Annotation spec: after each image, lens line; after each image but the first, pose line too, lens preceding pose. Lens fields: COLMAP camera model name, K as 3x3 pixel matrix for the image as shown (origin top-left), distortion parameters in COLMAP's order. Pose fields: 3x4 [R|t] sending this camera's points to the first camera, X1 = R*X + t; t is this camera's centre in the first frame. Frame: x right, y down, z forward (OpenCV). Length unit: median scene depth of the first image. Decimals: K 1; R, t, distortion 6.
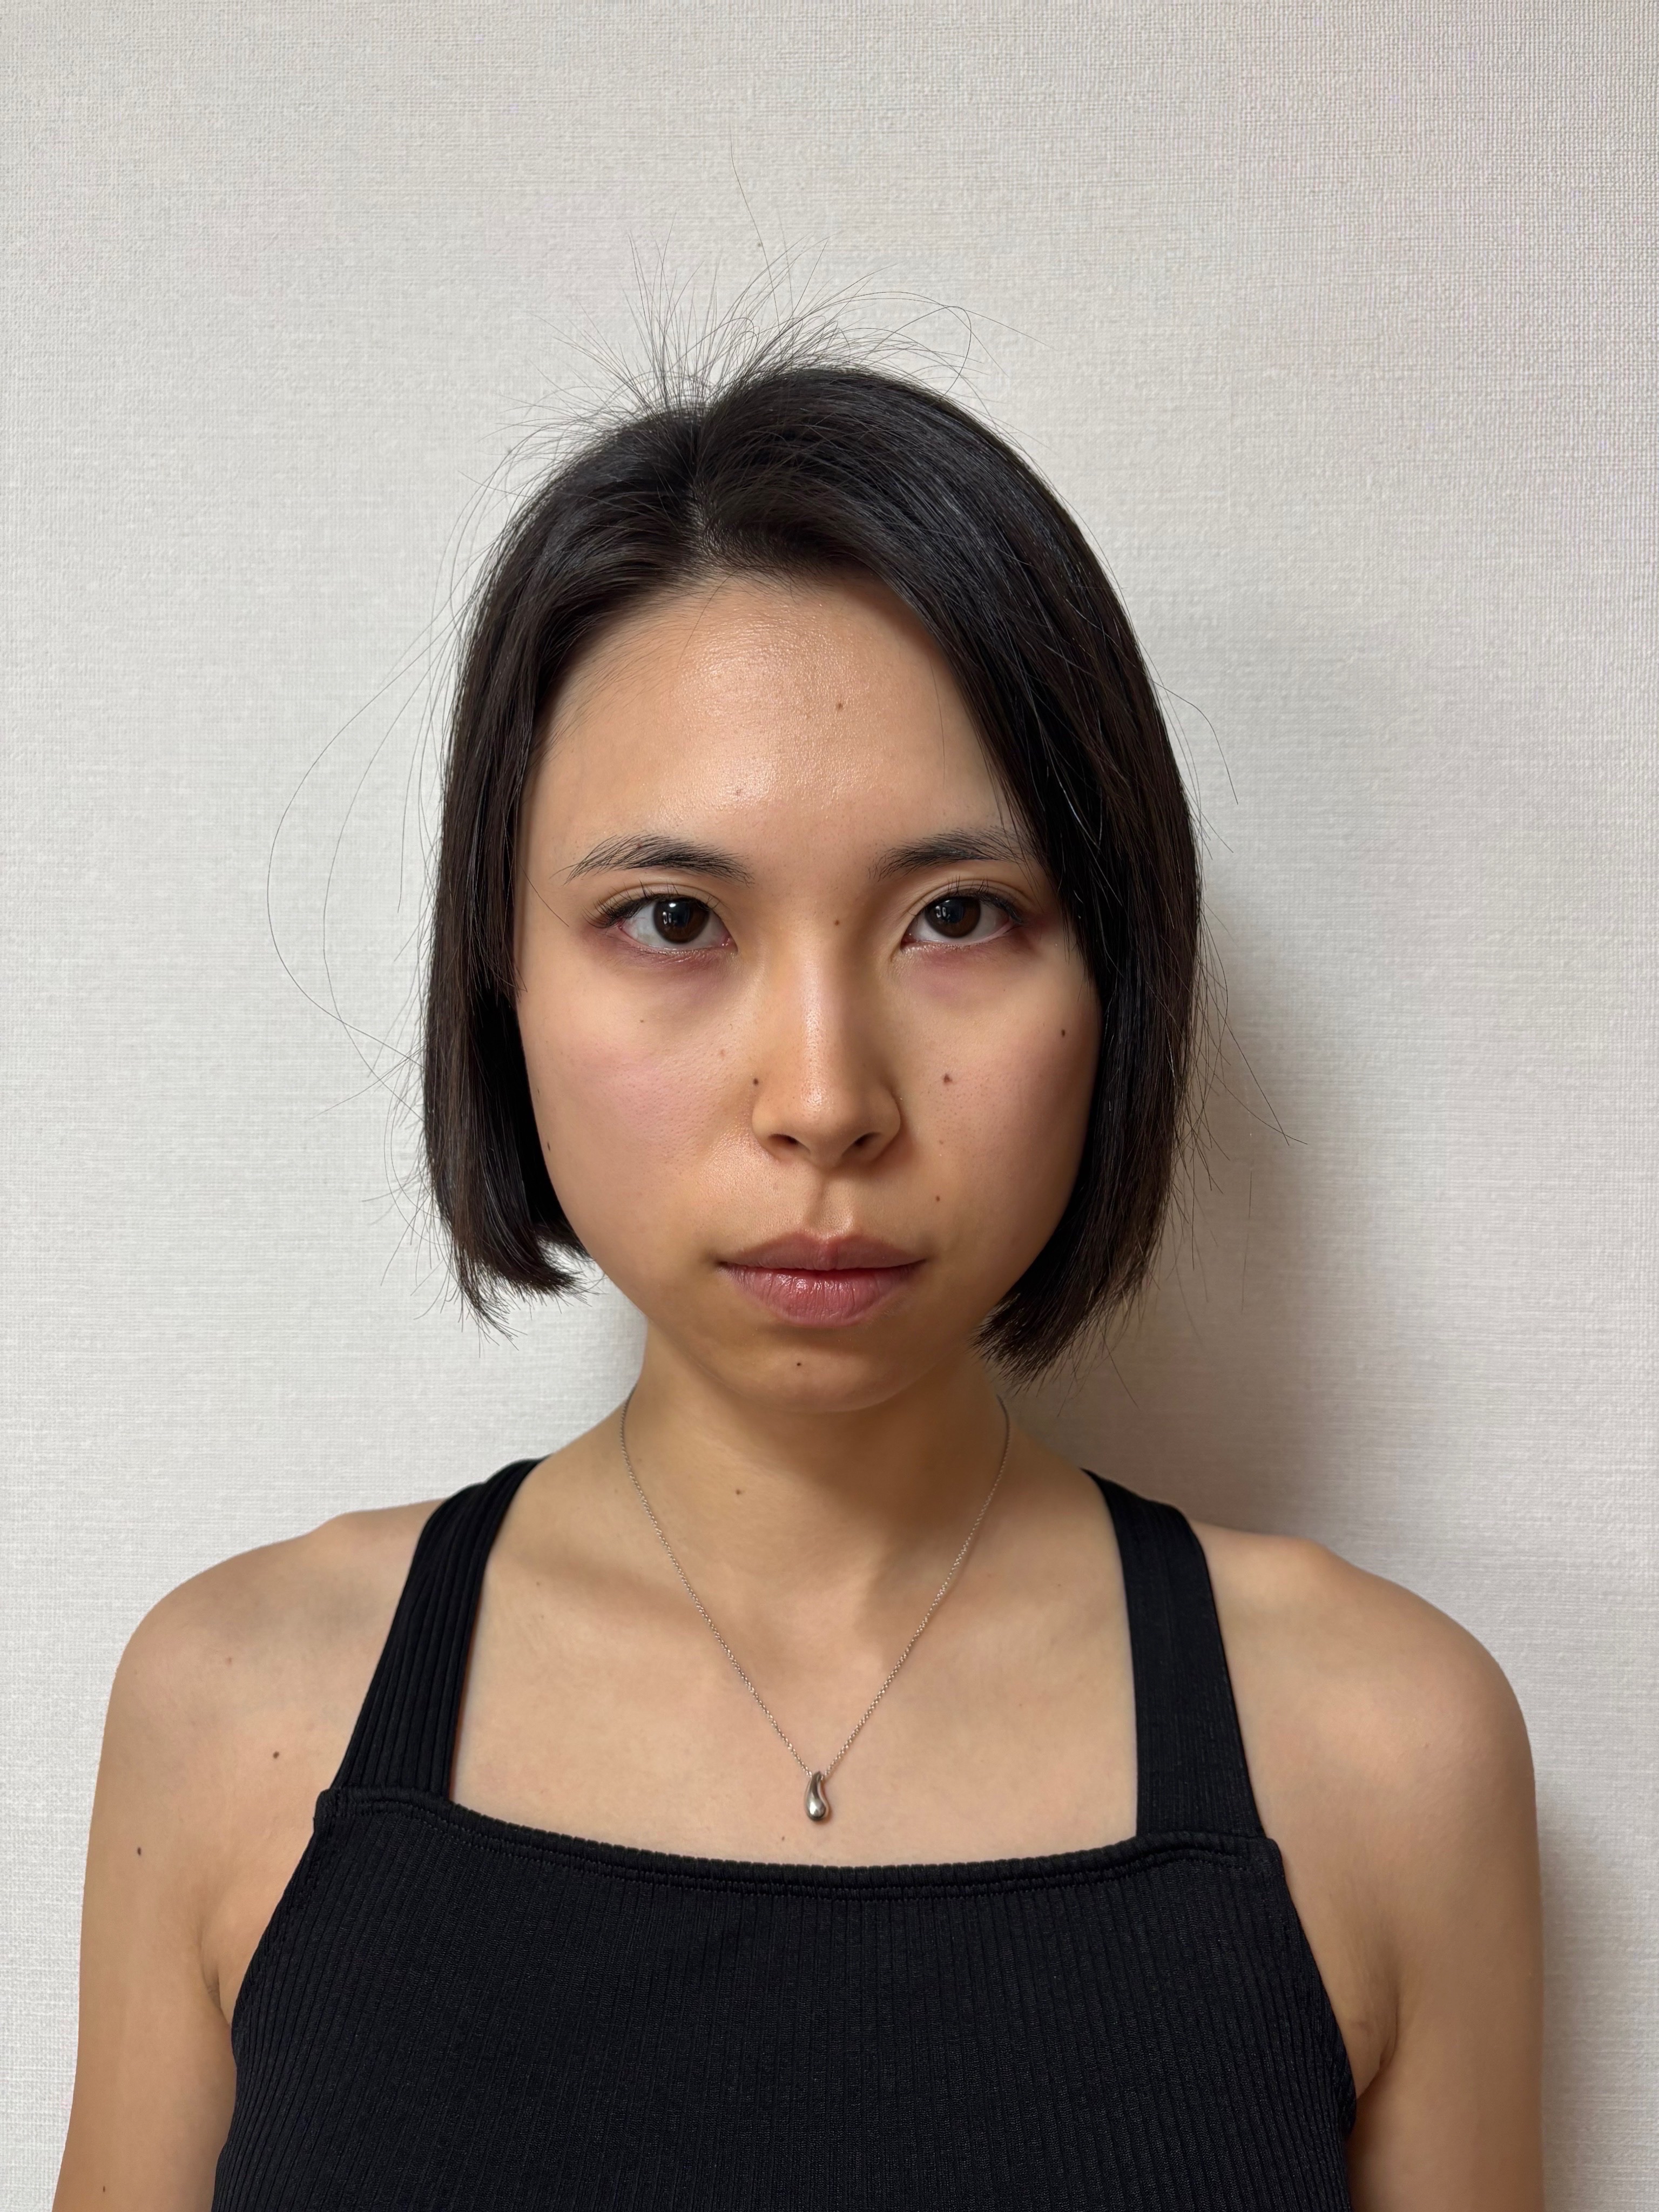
lens RADIAL K [[1672.5, 0, 816.7], [0, 1672.5, 1119.9], [0, 0, 1]] dist [-0.509179, 0.992714]
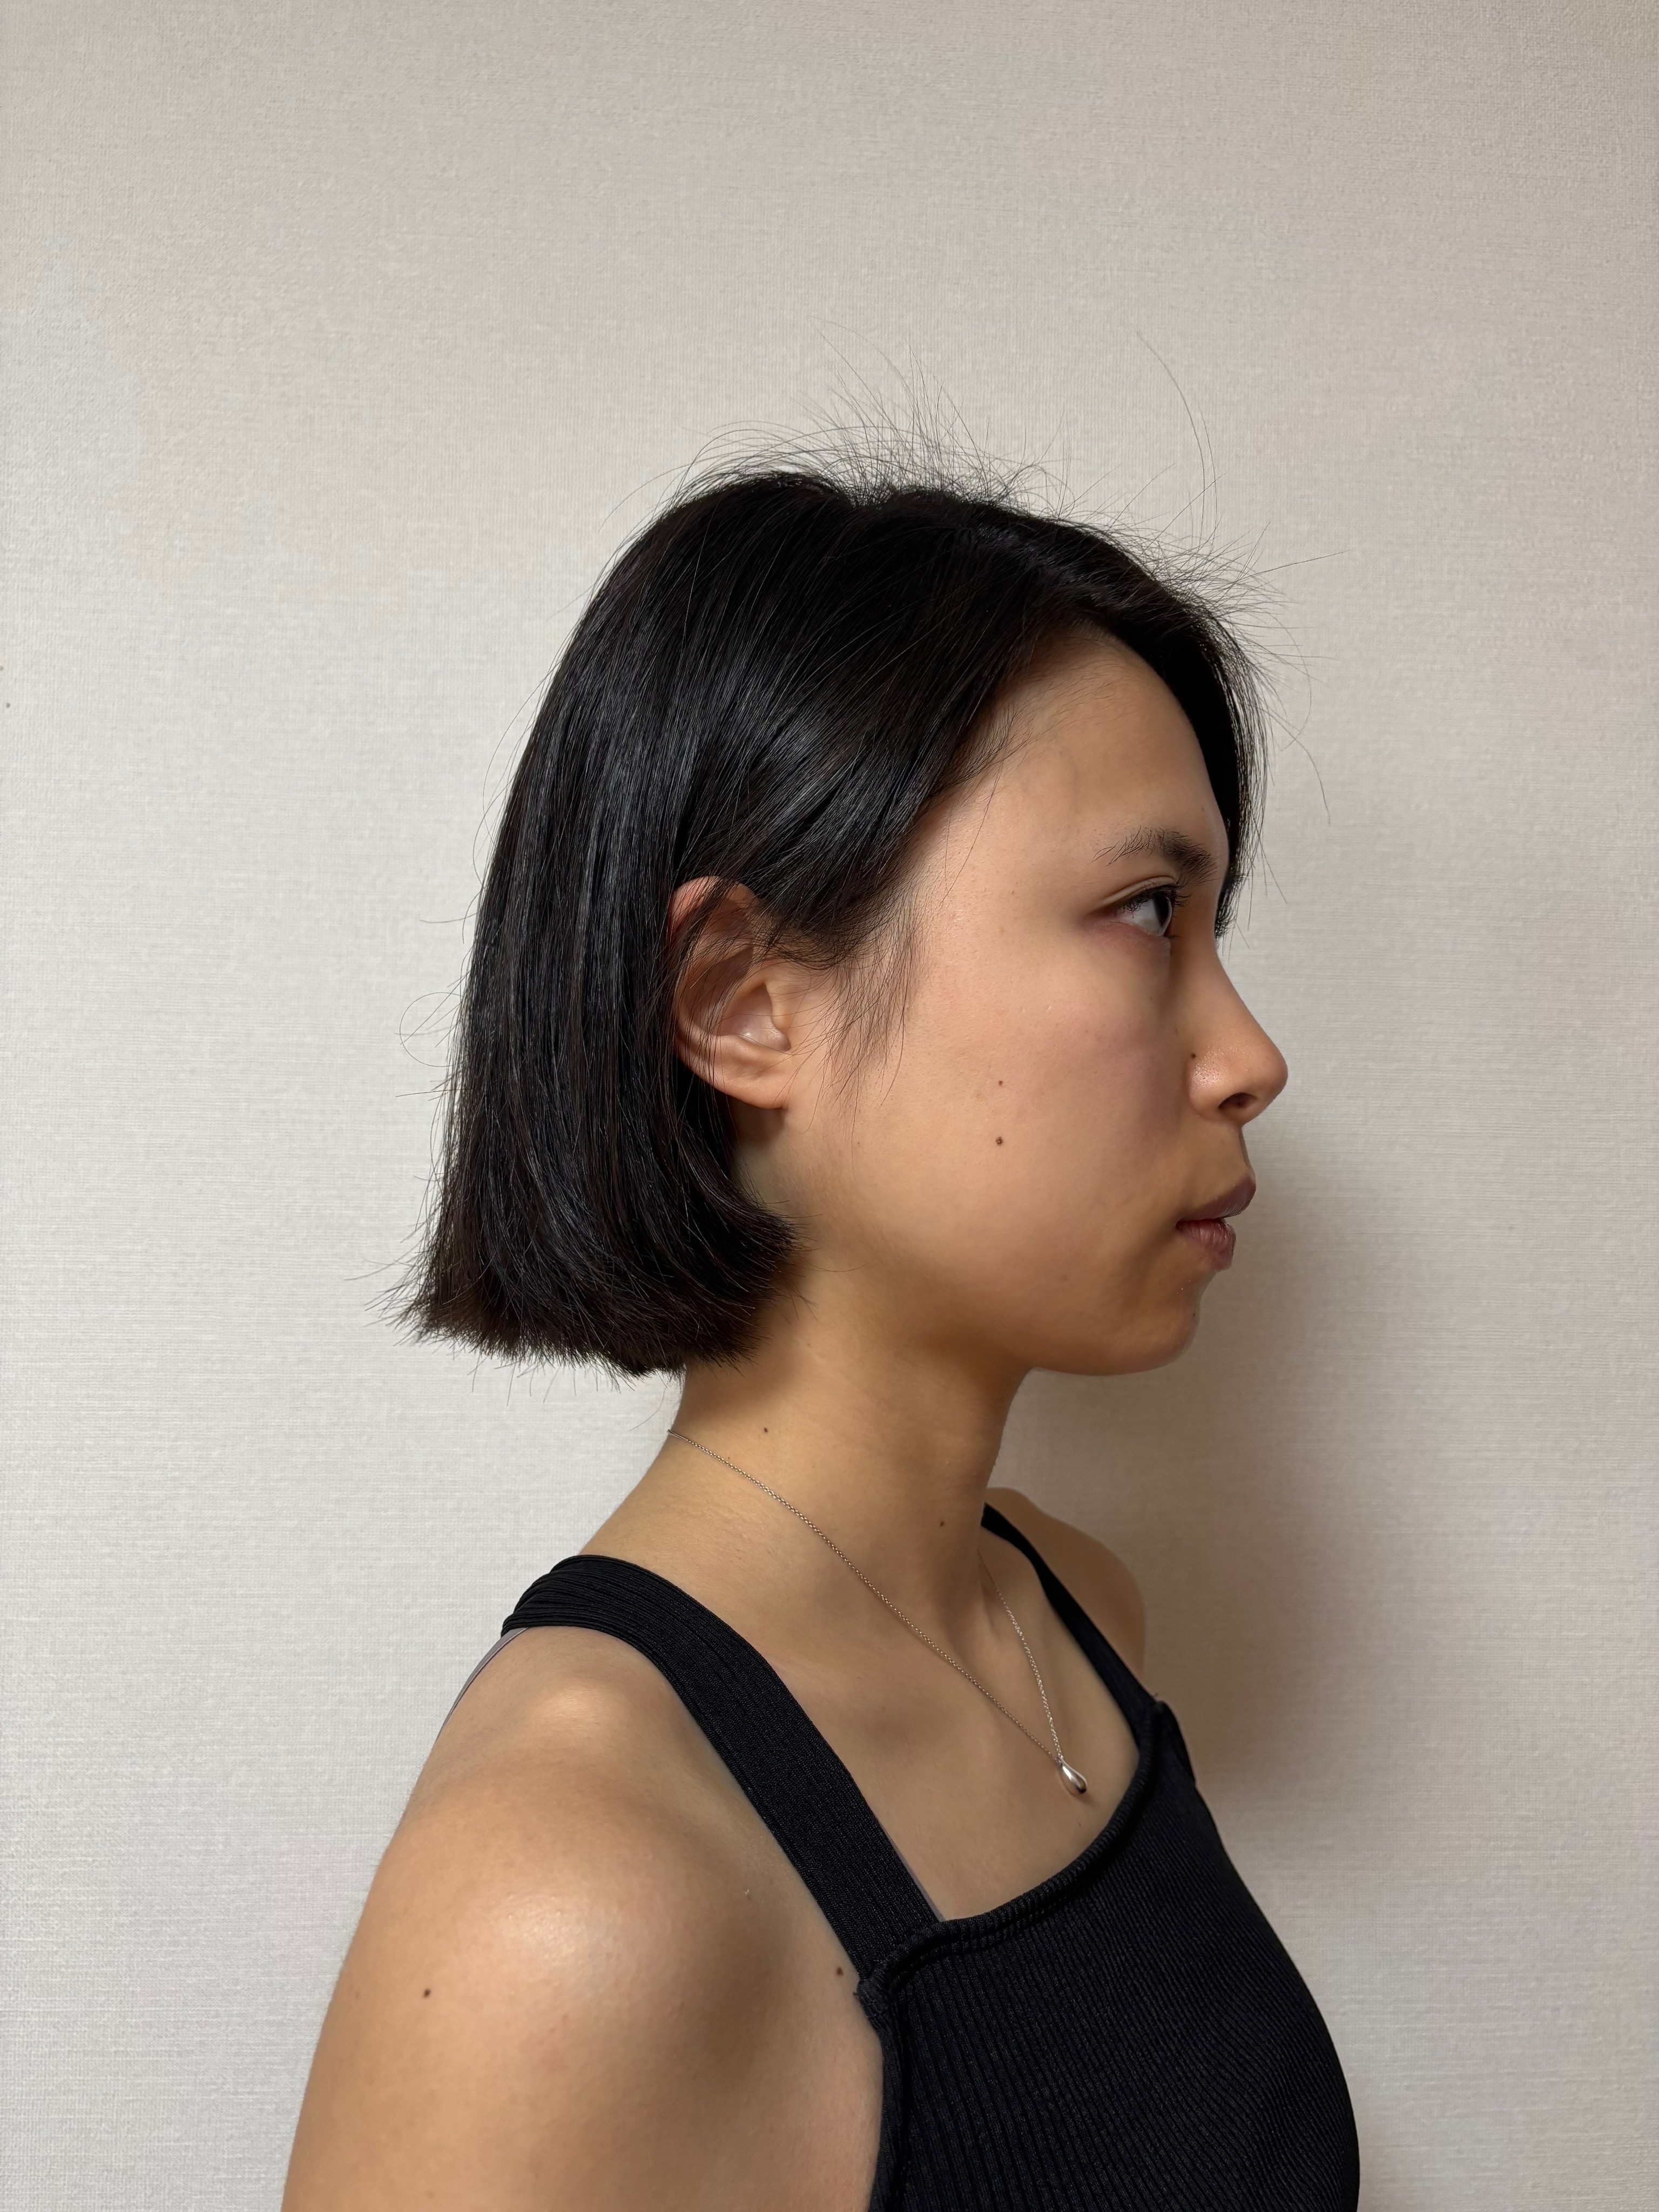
lens RADIAL K [[1672.5, 0, 816.7], [0, 1672.5, 1119.9], [0, 0, 1]] dist [-0.509179, 0.992714]
pose [[0.999765, 0.005450, -0.020959, 0.002021], [-0.006224, 0.999293, -0.037069, 0.000686], [0.020742, 0.037191, 0.999093, -0.179562]]
